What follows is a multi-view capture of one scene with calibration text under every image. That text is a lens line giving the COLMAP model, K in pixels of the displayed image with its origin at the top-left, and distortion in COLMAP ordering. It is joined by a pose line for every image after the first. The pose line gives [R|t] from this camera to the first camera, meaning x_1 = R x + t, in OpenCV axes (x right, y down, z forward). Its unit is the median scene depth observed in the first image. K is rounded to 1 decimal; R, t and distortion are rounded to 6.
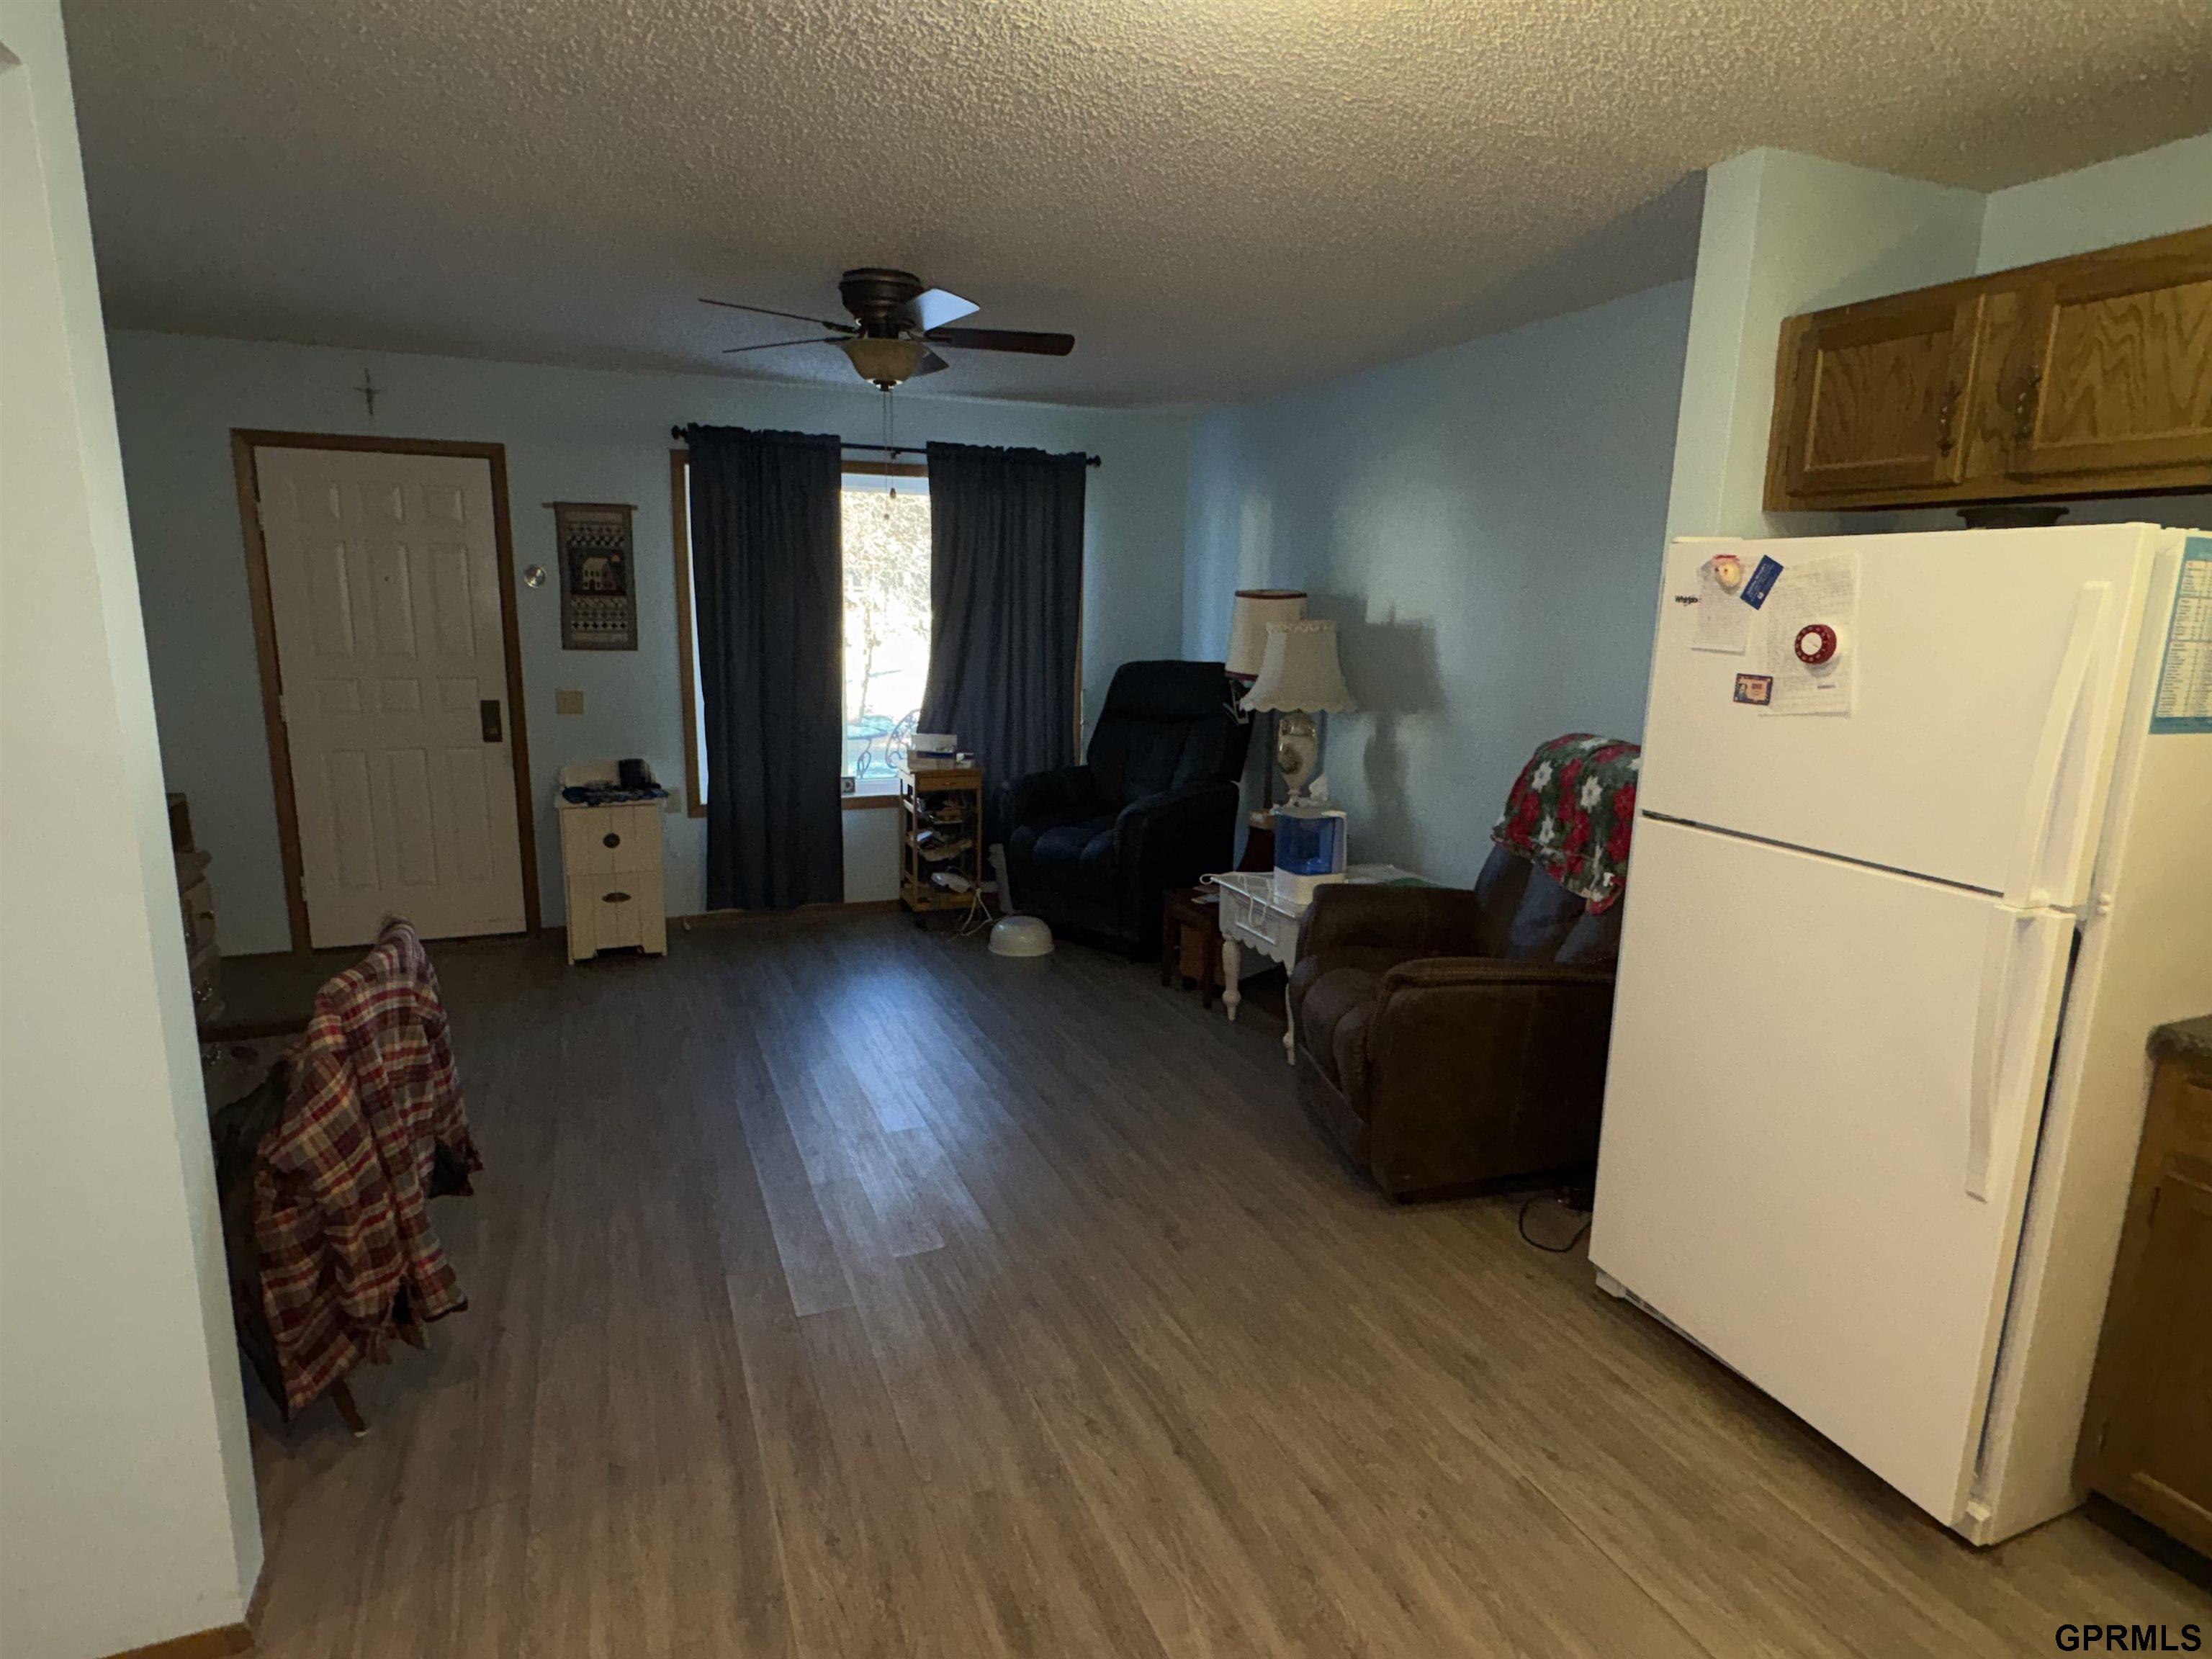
lens RADIAL K [[1201.6, 0, 1106.0], [0, 1201.6, 829.5], [0, 0, 1]] dist [0.002278, 0.000125]
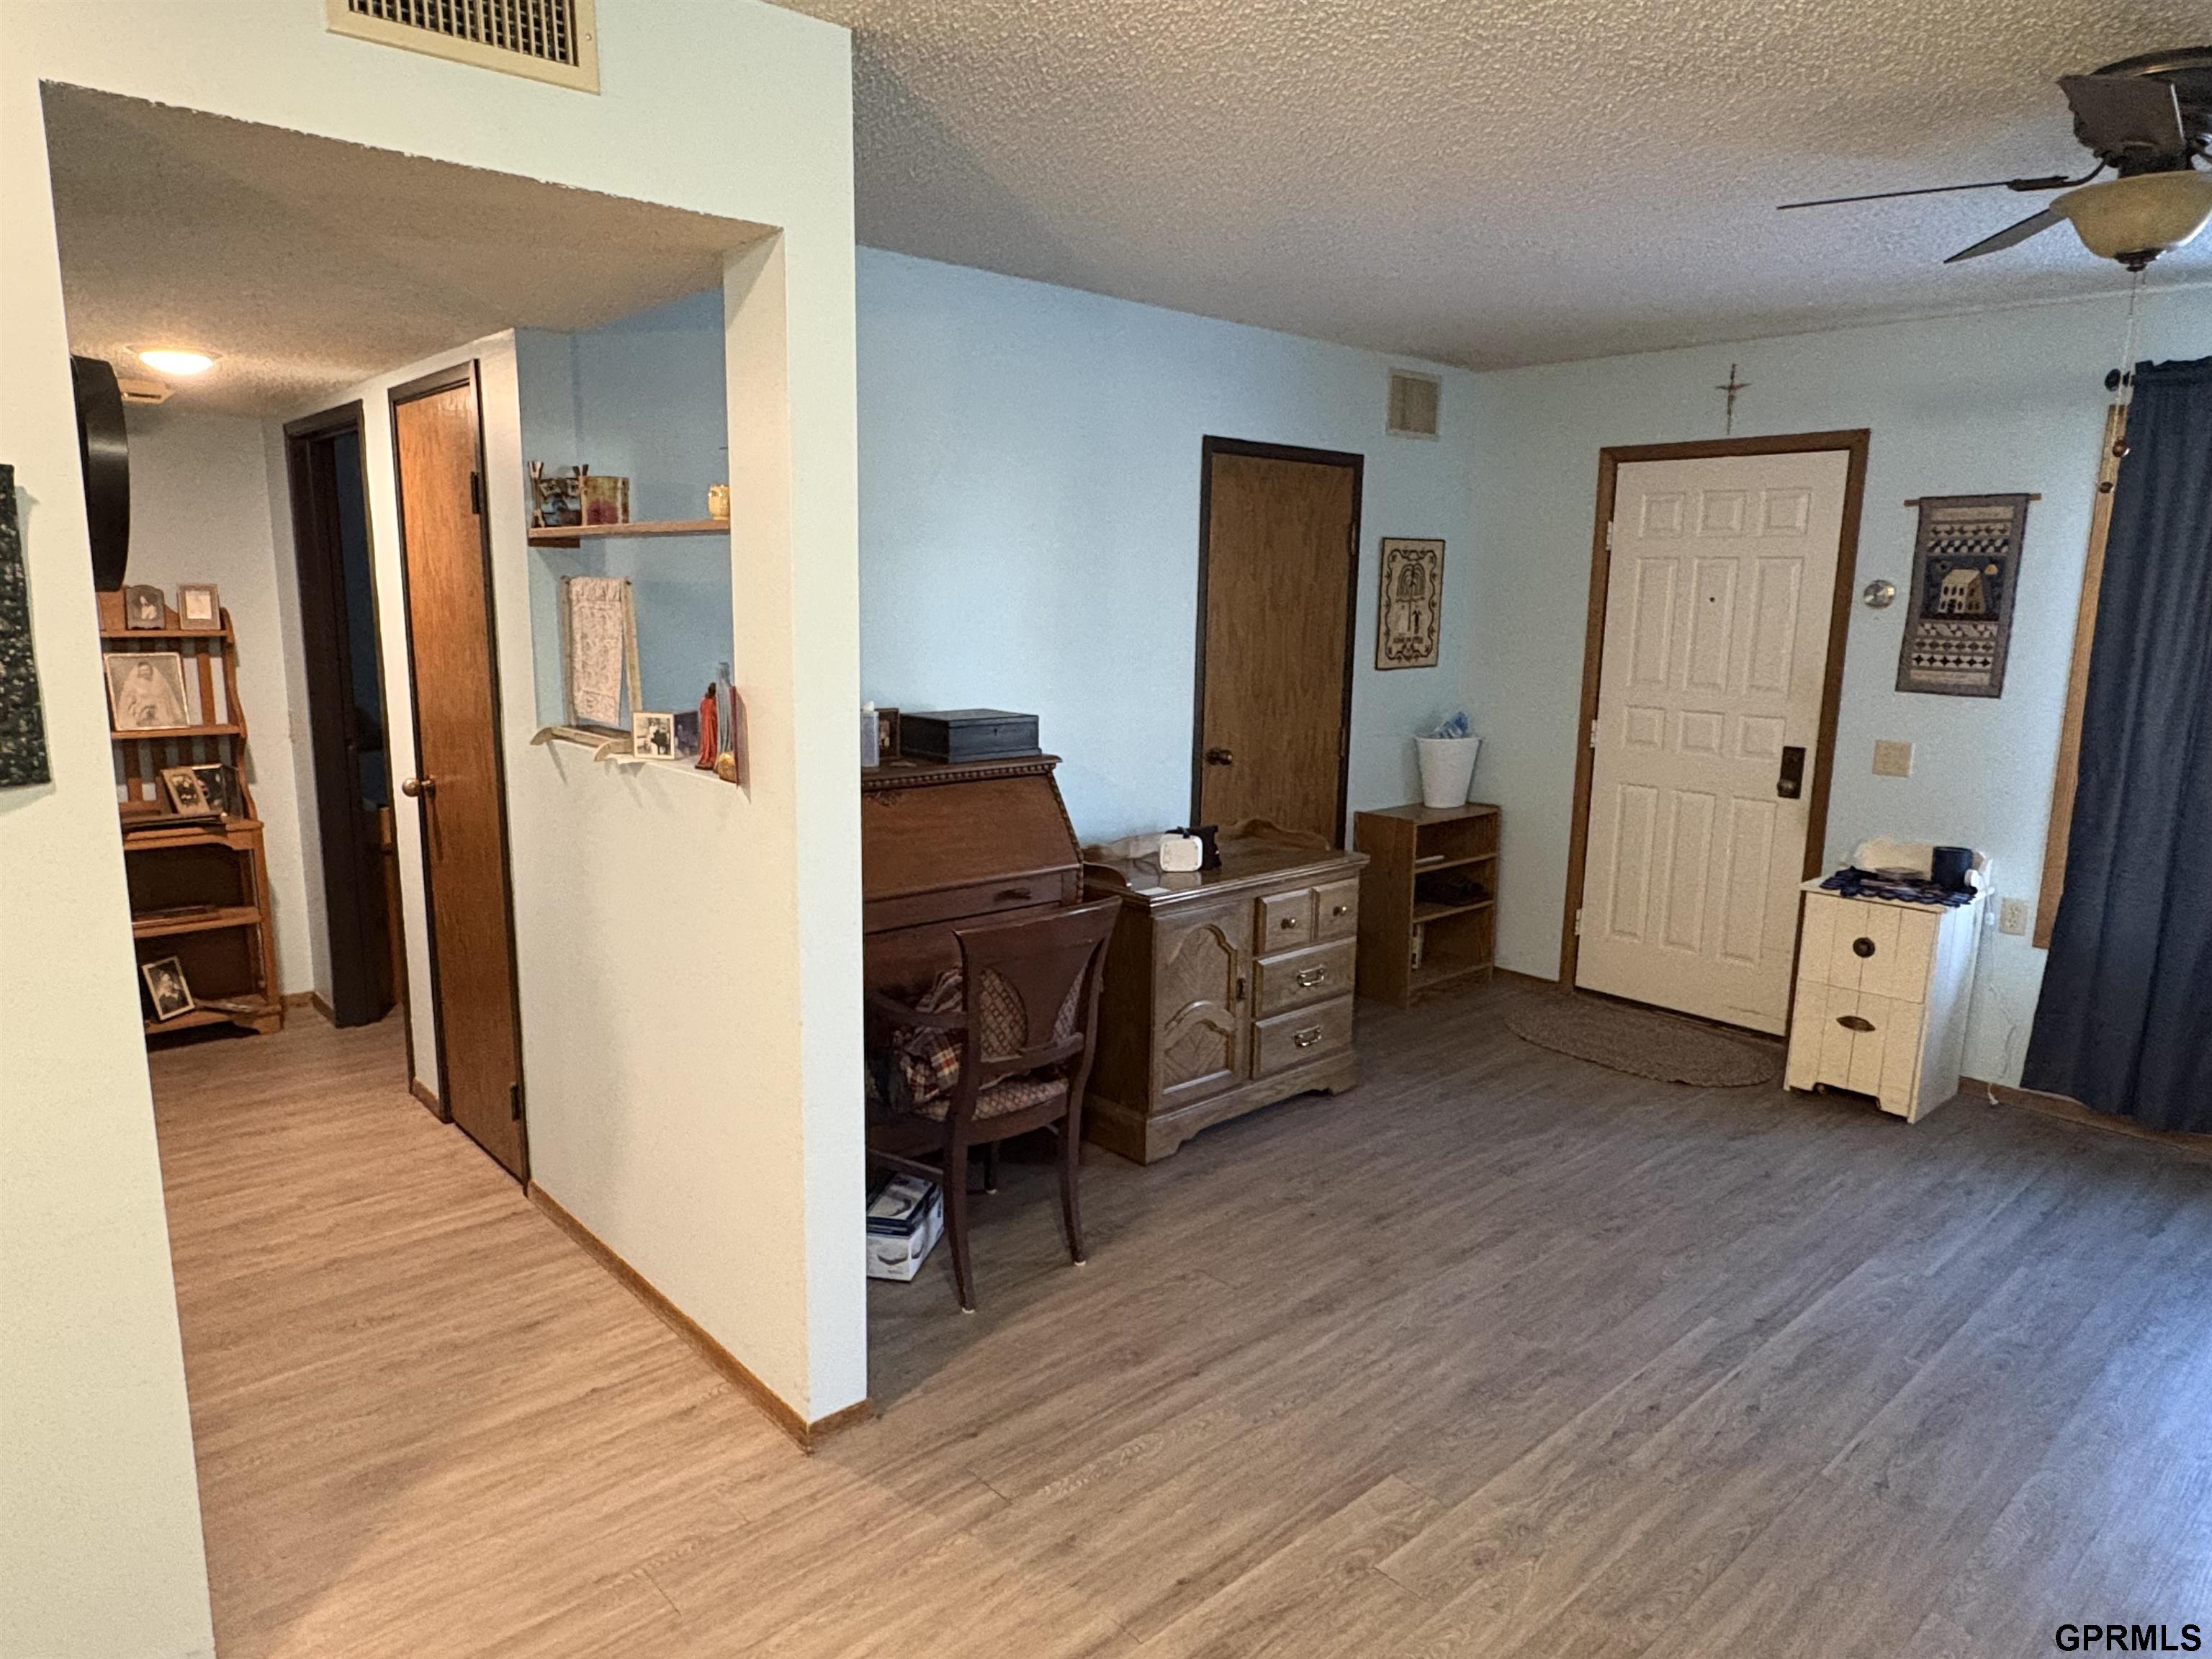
lens RADIAL K [[1407.5, 0, 1106.0], [0, 1407.5, 829.5], [0, 0, 1]] dist [0.004274, 0.004901]
pose [[0.321539, 0.149978, -0.934944, 0.236581], [-0.193128, 0.977009, 0.090307, -0.049111], [0.926992, 0.151527, 0.343111, 0.250280]]
